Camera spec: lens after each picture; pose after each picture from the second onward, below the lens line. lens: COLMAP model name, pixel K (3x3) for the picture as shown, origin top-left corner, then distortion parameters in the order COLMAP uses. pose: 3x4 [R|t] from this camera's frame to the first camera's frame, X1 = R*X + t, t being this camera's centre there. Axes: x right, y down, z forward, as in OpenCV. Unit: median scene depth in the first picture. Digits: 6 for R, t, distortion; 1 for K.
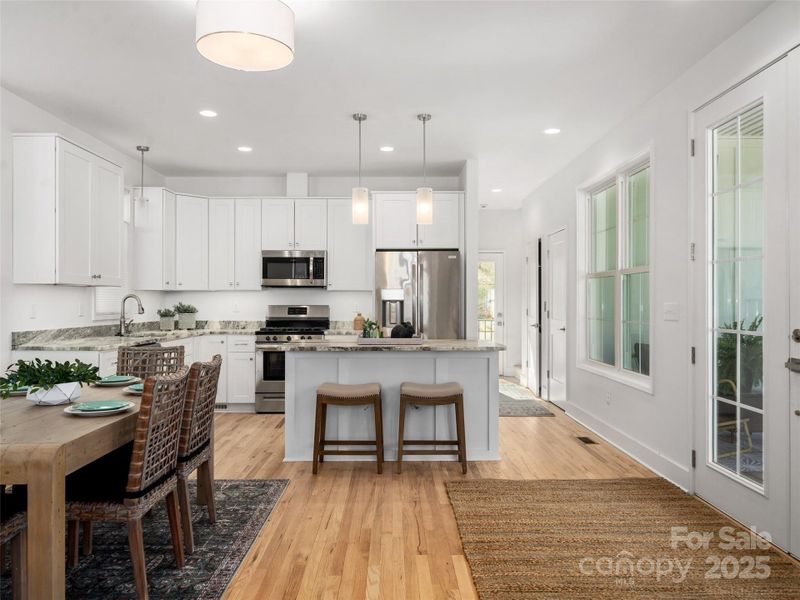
lens RADIAL K [[605.3, 0, 398.0], [0, 605.3, 302.4], [0, 0, 1]] dist [-0.000889, 0.002178]
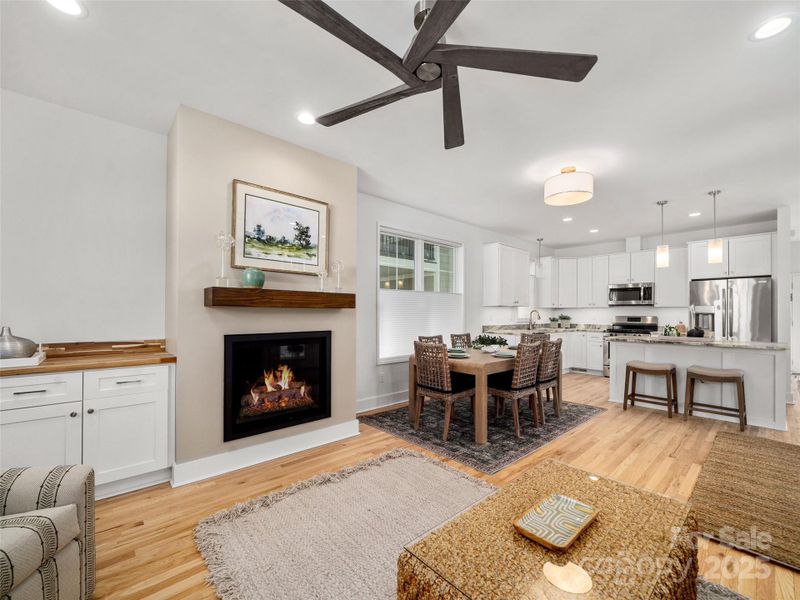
lens RADIAL K [[336.7, 0, 402.6], [0, 336.7, 311.0], [0, 0, 1]] dist [0.000338, -0.001254]
pose [[0.668039, -0.002203, -0.744123, 0.140832], [-0.005301, 0.999956, -0.007720, 0.001555], [0.744107, 0.009101, 0.667998, -0.136237]]
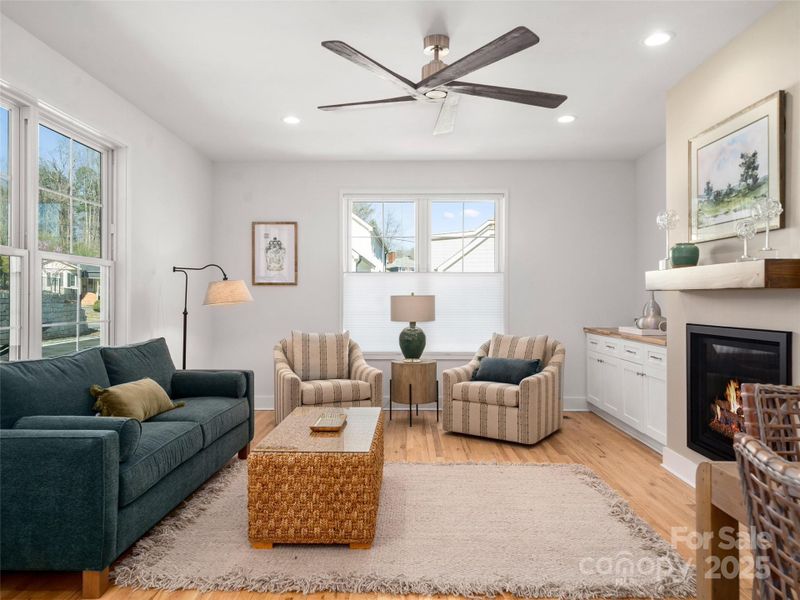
lens RADIAL K [[536.5, 0, 390.9], [0, 536.5, 297.3], [0, 0, 1]] dist [0.001518, 0.002129]
pose [[-0.999494, 0.001599, 0.031762, -0.047402], [0.001654, 0.999997, 0.001704, -0.000576], [-0.031759, 0.001756, -0.999494, 0.698509]]
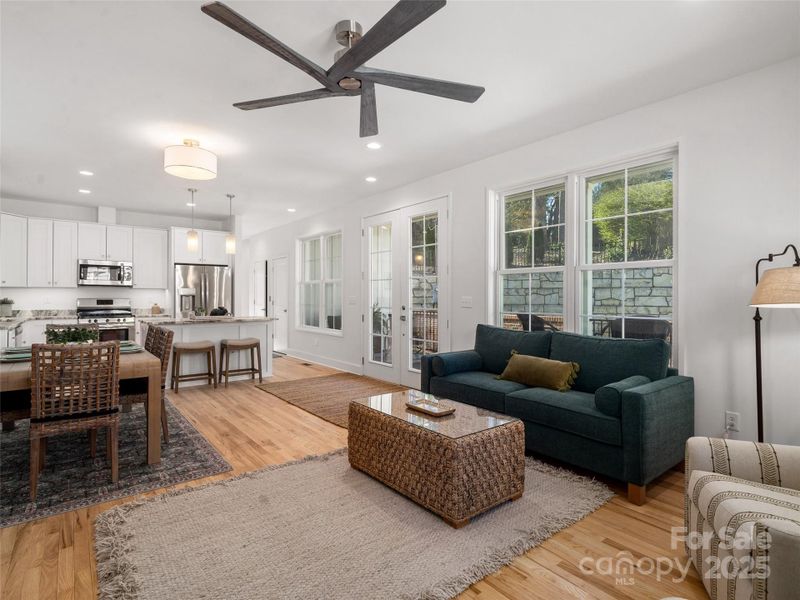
lens RADIAL K [[415.5, 0, 389.1], [0, 415.5, 295.1], [0, 0, 1]] dist [0.010089, 0.001131]
pose [[0.800456, 0.003932, 0.599379, -0.313376], [-0.001046, 0.999986, -0.005163, 0.002538], [-0.599391, 0.003506, 0.800449, -0.291439]]
